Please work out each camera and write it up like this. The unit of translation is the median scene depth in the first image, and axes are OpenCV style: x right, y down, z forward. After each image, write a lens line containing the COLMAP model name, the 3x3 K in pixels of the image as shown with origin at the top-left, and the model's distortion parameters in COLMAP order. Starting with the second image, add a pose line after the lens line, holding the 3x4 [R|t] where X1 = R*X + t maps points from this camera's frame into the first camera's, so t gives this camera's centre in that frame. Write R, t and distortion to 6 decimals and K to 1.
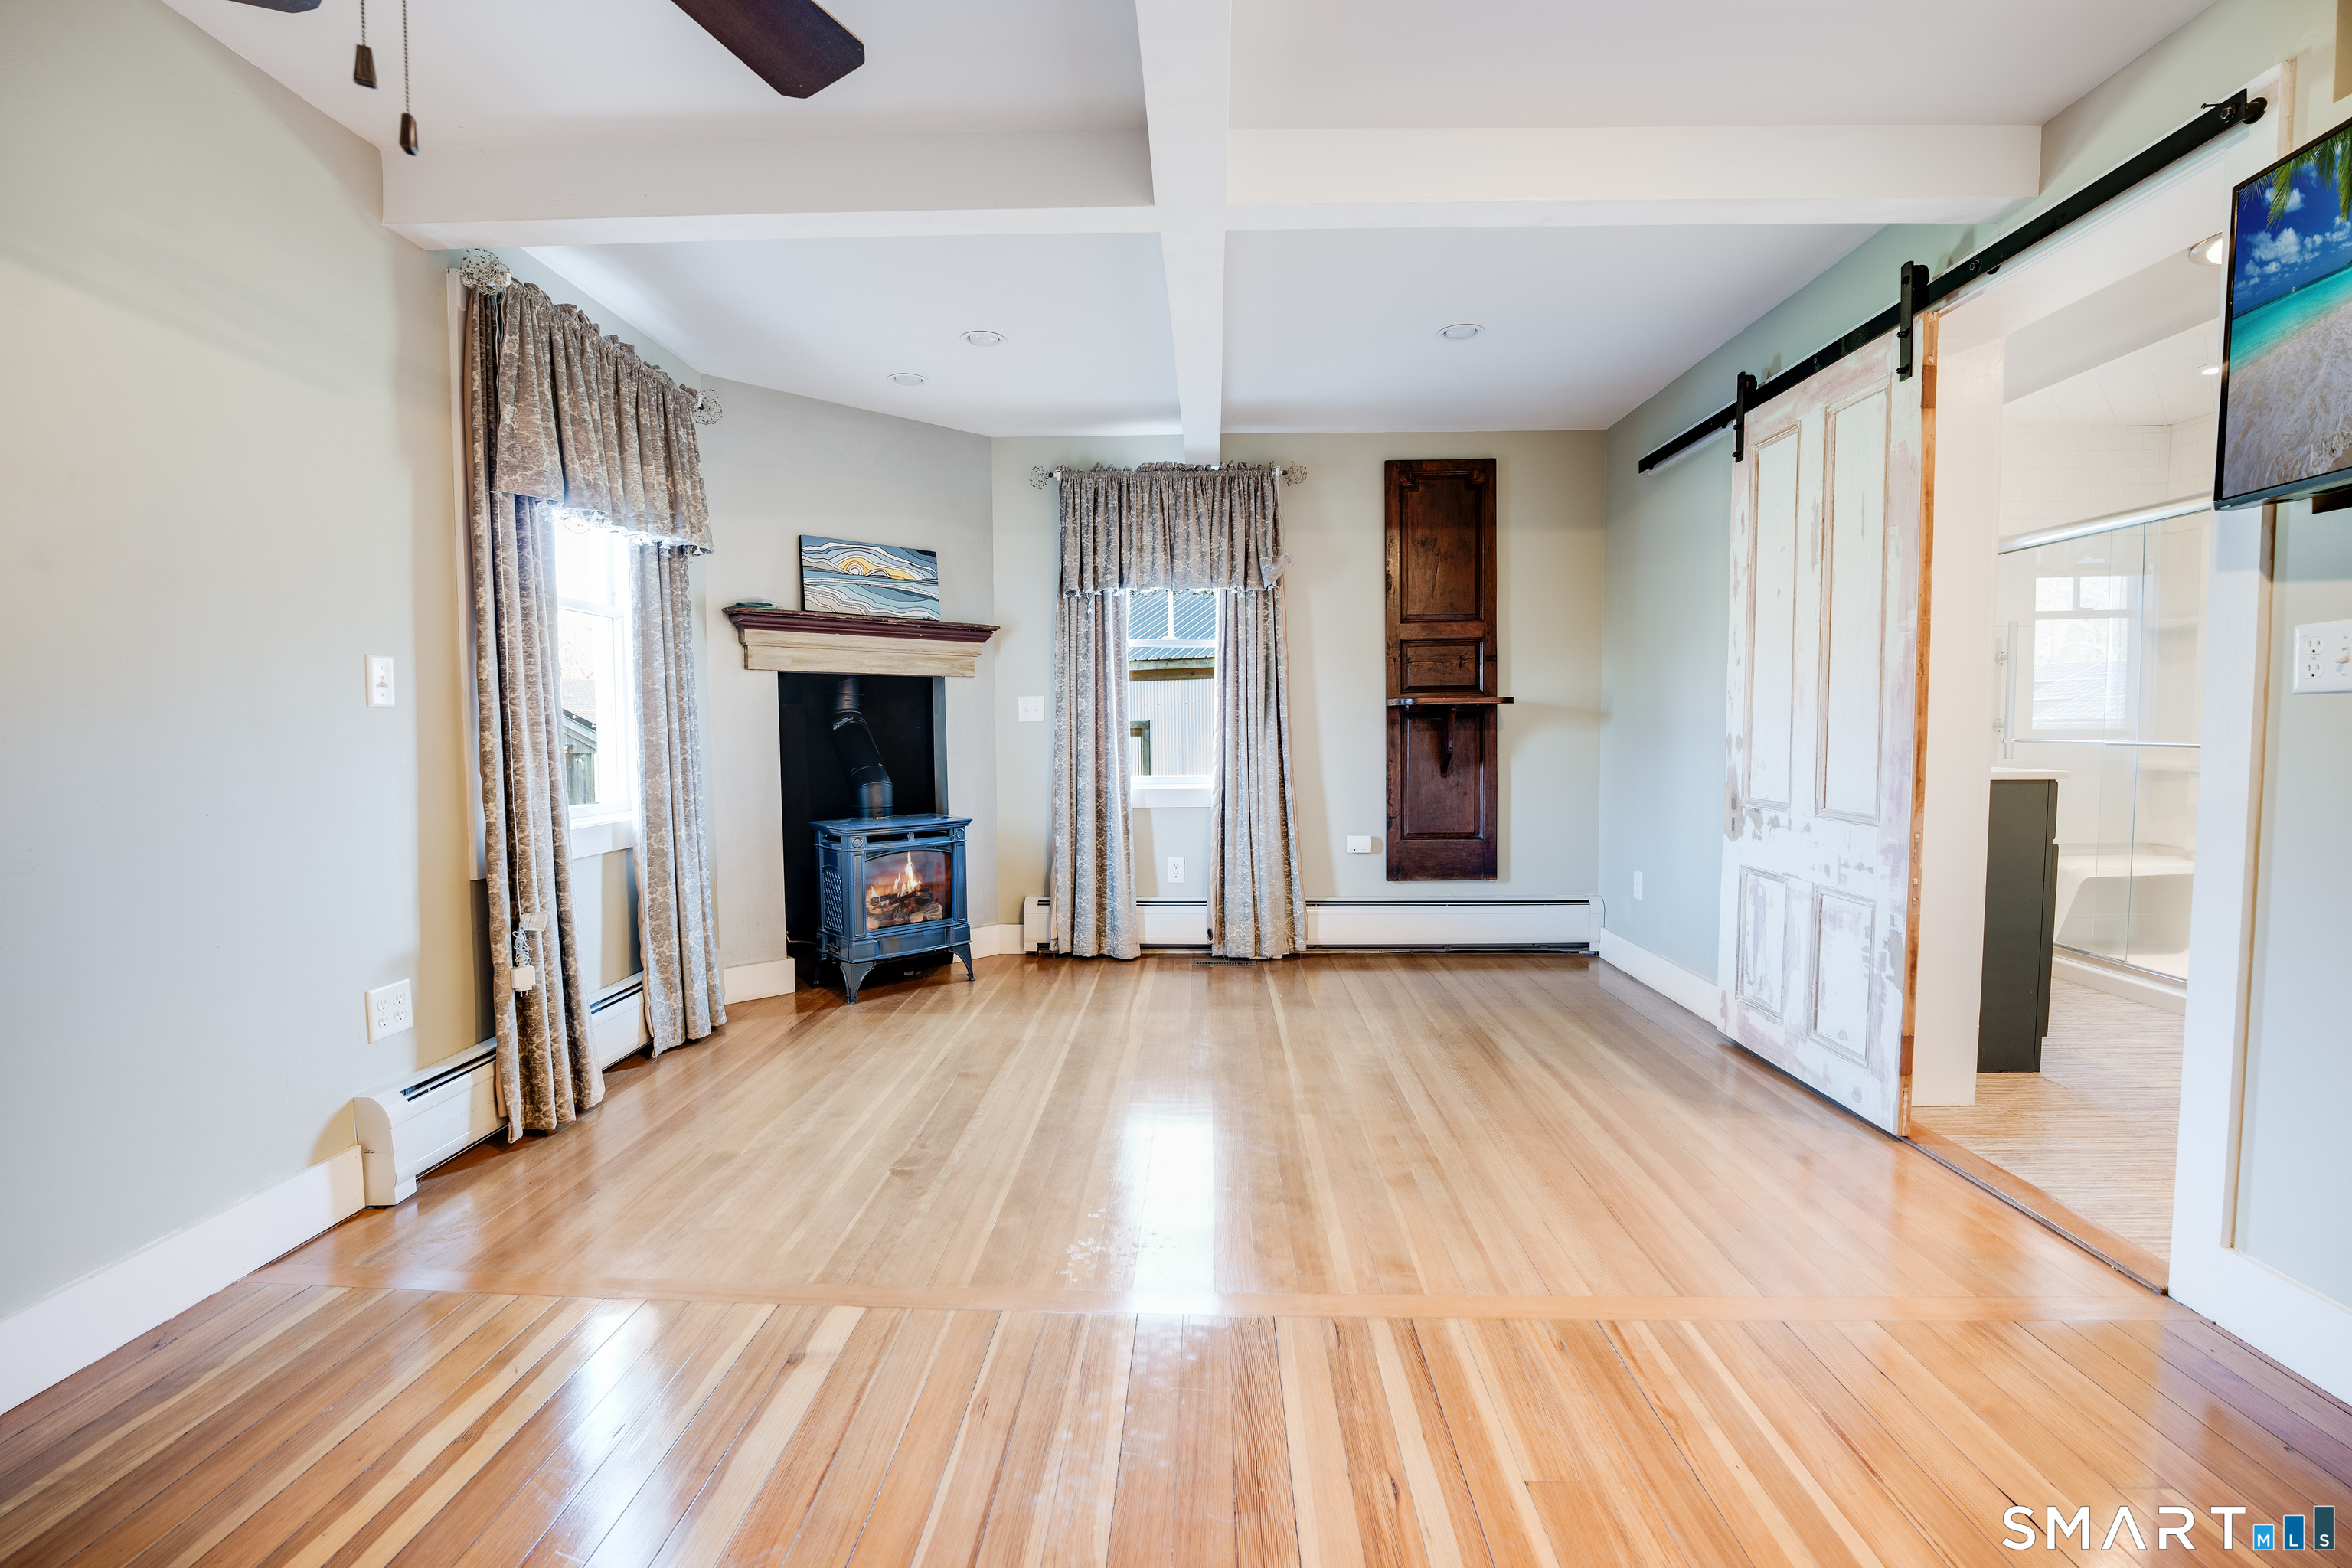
lens RADIAL K [[1011.3, 0, 1176.0], [0, 1011.3, 784.0], [0, 0, 1]] dist [-0.021333, 0.000003]
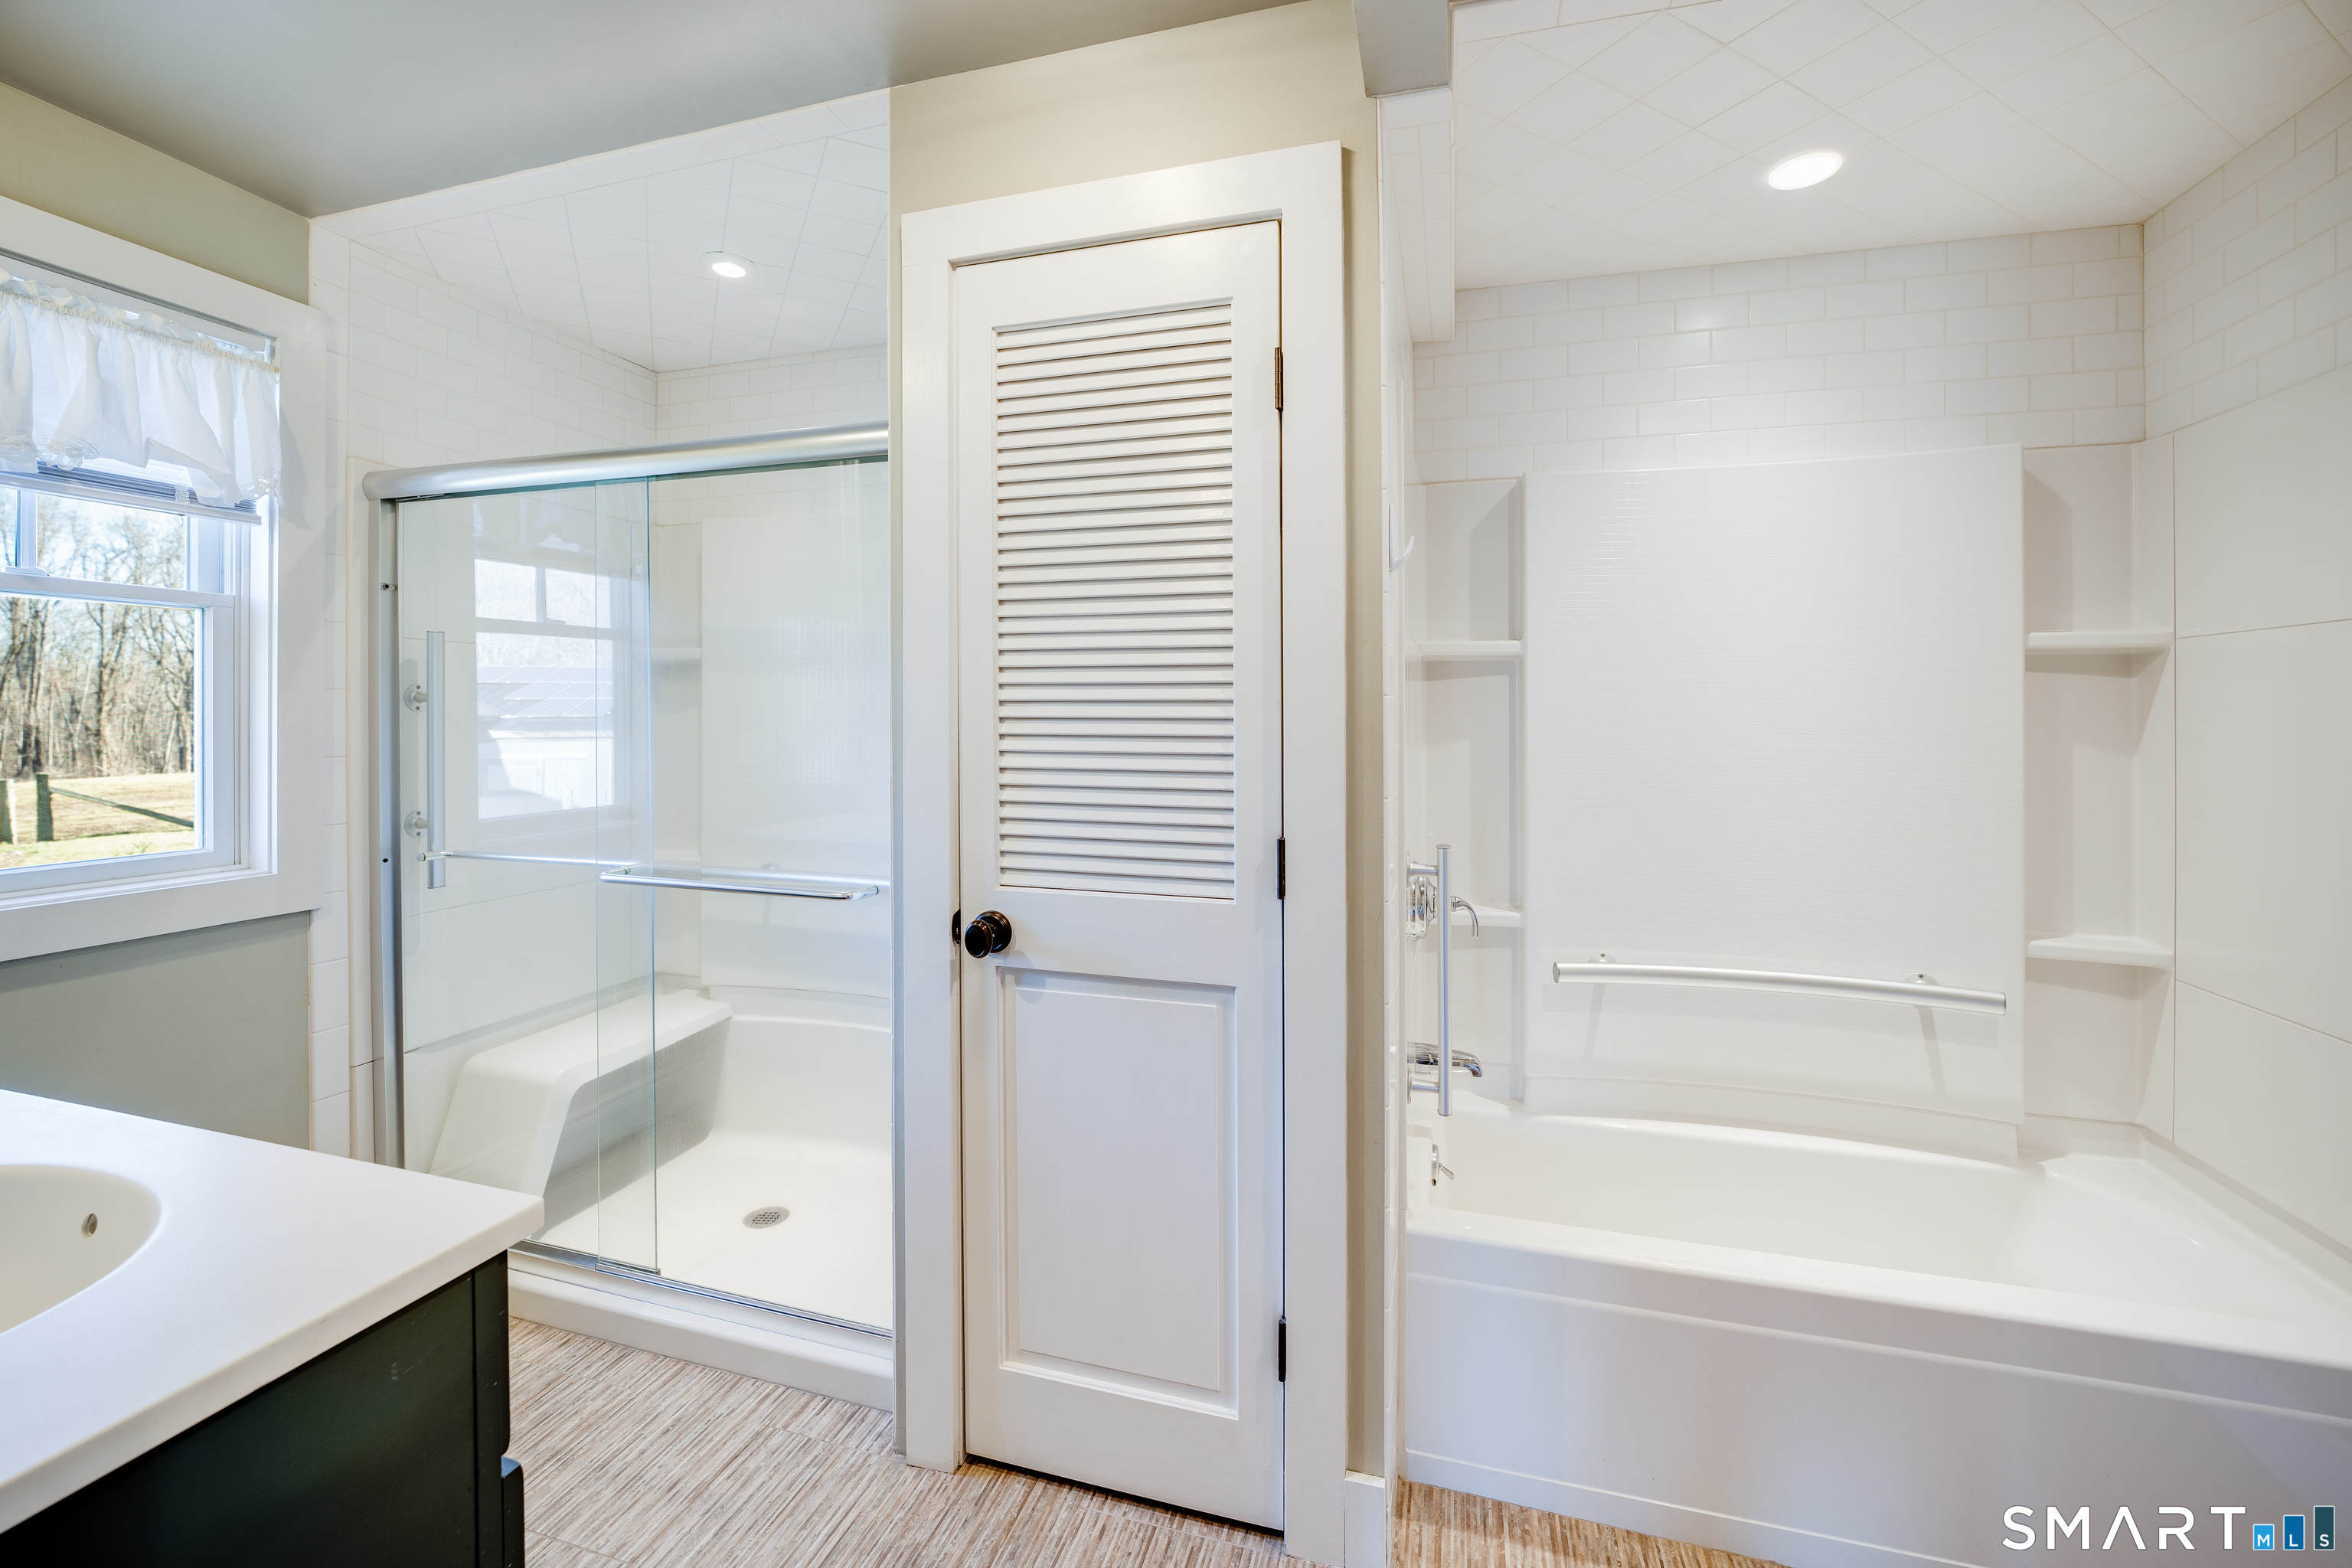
lens RADIAL K [[981.9, 0, 1177.7], [0, 981.9, 720.6], [0, 0, 1]] dist [-0.000891, -0.000096]
pose [[0.259059, 0.002396, 0.965859, 0.426956], [0.057761, 0.998169, -0.017969, -0.081189], [-0.964133, 0.060444, 0.258446, 0.472468]]
